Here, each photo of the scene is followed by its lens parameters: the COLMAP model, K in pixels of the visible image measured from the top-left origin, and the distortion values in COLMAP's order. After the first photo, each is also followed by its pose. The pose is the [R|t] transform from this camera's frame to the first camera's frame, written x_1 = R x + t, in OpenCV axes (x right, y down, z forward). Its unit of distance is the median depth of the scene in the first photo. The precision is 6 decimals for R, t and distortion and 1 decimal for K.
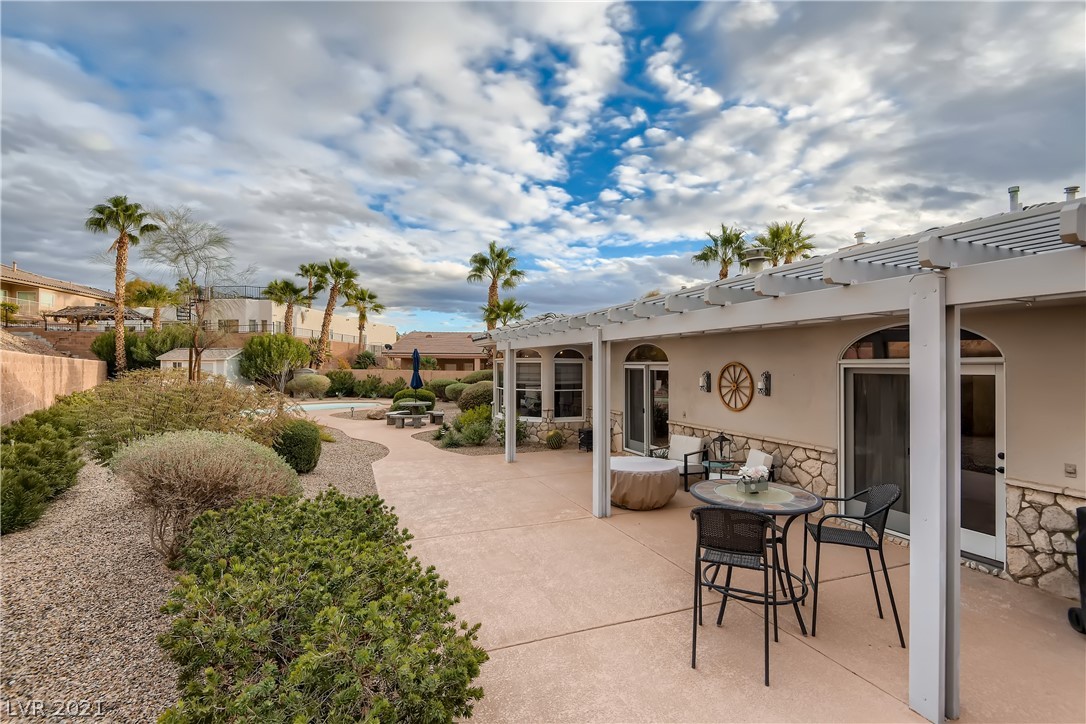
lens RADIAL K [[498.7, 0, 534.4], [0, 498.7, 363.9], [0, 0, 1]] dist [0.010447, -0.014340]
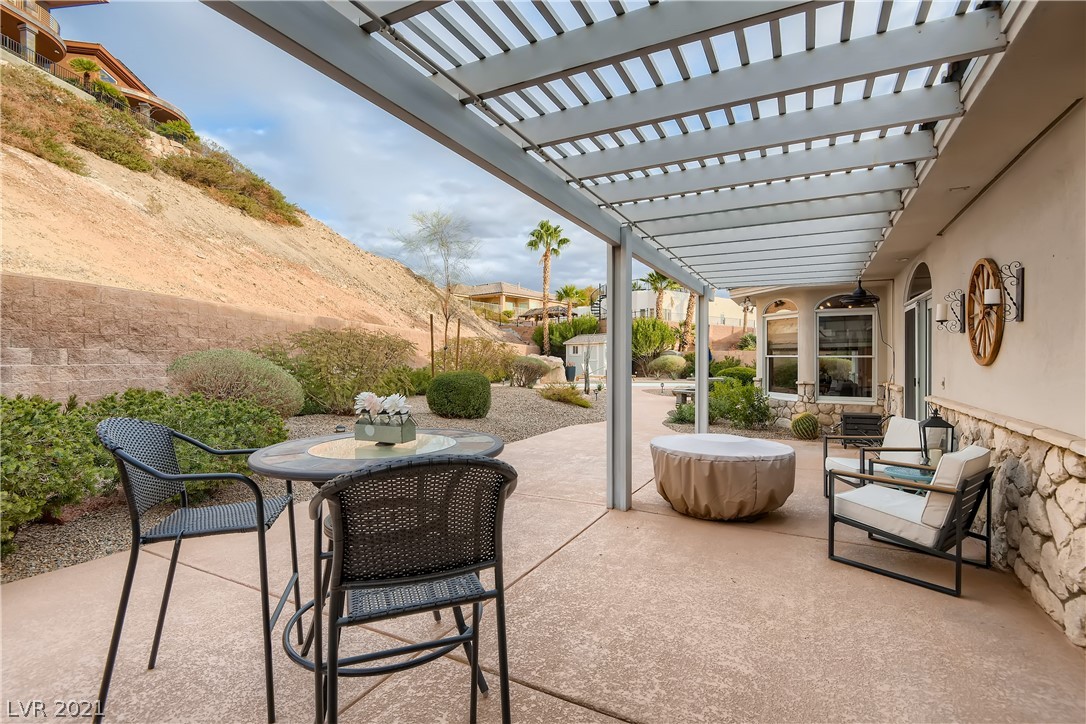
lens RADIAL K [[498.7, 0, 543.6], [0, 498.7, 363.0], [0, 0, 1]] dist [0.010447, -0.014340]
pose [[0.679631, 0.006533, -0.733525, 0.134500], [0.003903, 0.999914, 0.012522, 0.023018], [0.733544, -0.011373, 0.679547, 0.104872]]
